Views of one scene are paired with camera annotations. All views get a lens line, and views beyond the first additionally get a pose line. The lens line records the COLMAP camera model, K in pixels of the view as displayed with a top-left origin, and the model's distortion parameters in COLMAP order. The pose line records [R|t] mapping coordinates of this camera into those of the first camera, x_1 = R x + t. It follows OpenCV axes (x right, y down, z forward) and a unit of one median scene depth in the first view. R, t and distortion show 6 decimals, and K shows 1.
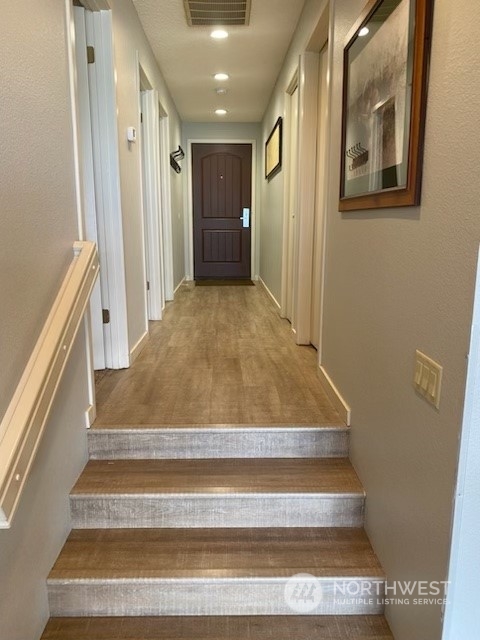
lens RADIAL K [[490.8, 0, 240.0], [0, 490.8, 320.0], [0, 0, 1]] dist [0.031766, -0.054106]
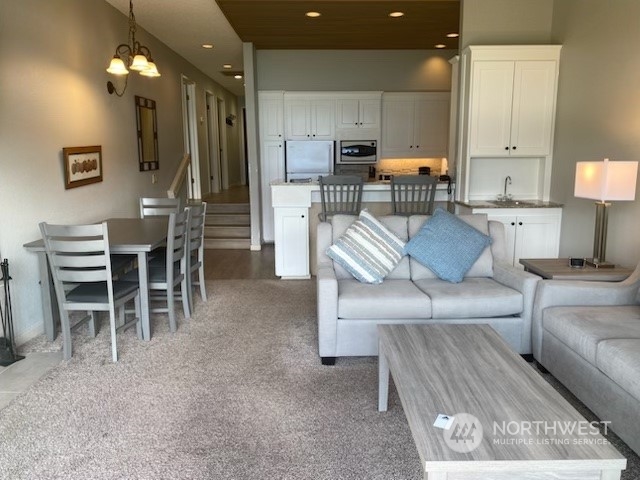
lens RADIAL K [[490.8, 0, 327.6], [0, 490.8, 245.3], [0, 0, 1]] dist [0.031766, -0.054106]
pose [[0.999929, -0.006524, -0.010015, 0.266347], [0.006357, 0.999842, -0.016626, 0.202551], [0.010122, 0.016561, 0.999812, -0.914442]]
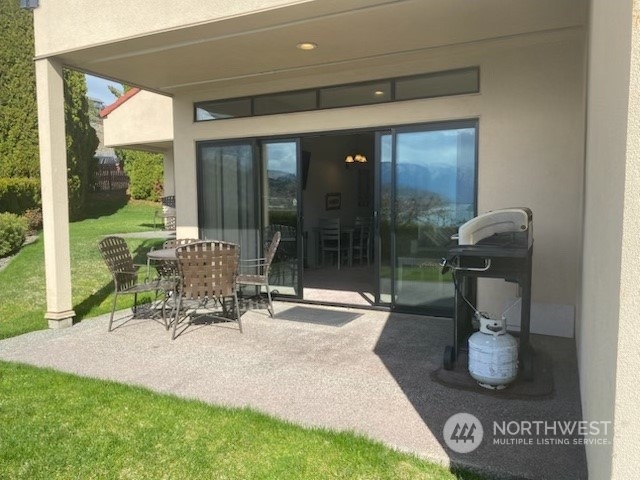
lens RADIAL K [[490.8, 0, 327.6], [0, 490.8, 245.3], [0, 0, 1]] dist [0.031766, -0.054106]
pose [[0.891974, 0.025107, -0.451389, 0.628305], [-0.079418, 0.991632, -0.101779, 0.383901], [0.445056, 0.126632, 0.886504, -1.638373]]
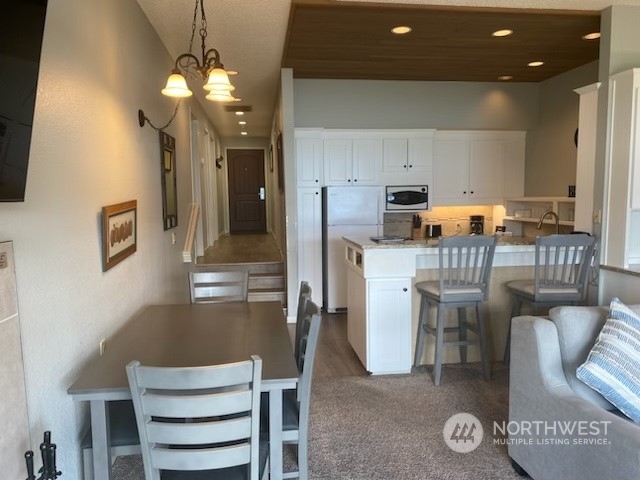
lens RADIAL K [[490.8, 0, 327.6], [0, 490.8, 245.3], [0, 0, 1]] dist [0.031766, -0.054106]
pose [[0.994057, -0.026408, 0.105605, 0.059725], [0.036407, 0.994915, -0.093913, 0.139795], [-0.102588, 0.097200, 0.989964, -0.697846]]
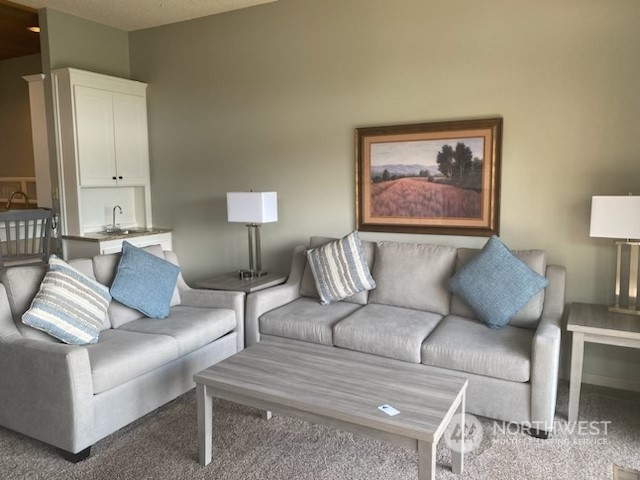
lens RADIAL K [[484.3, 0, 320.0], [0, 484.3, 240.0], [0, 0, 1]] dist [0.044174, -0.055307]
pose [[0.504487, -0.116330, 0.855547, 0.049399], [0.171013, 0.984714, 0.033053, 0.165249], [-0.846314, 0.129634, 0.516669, -0.796234]]
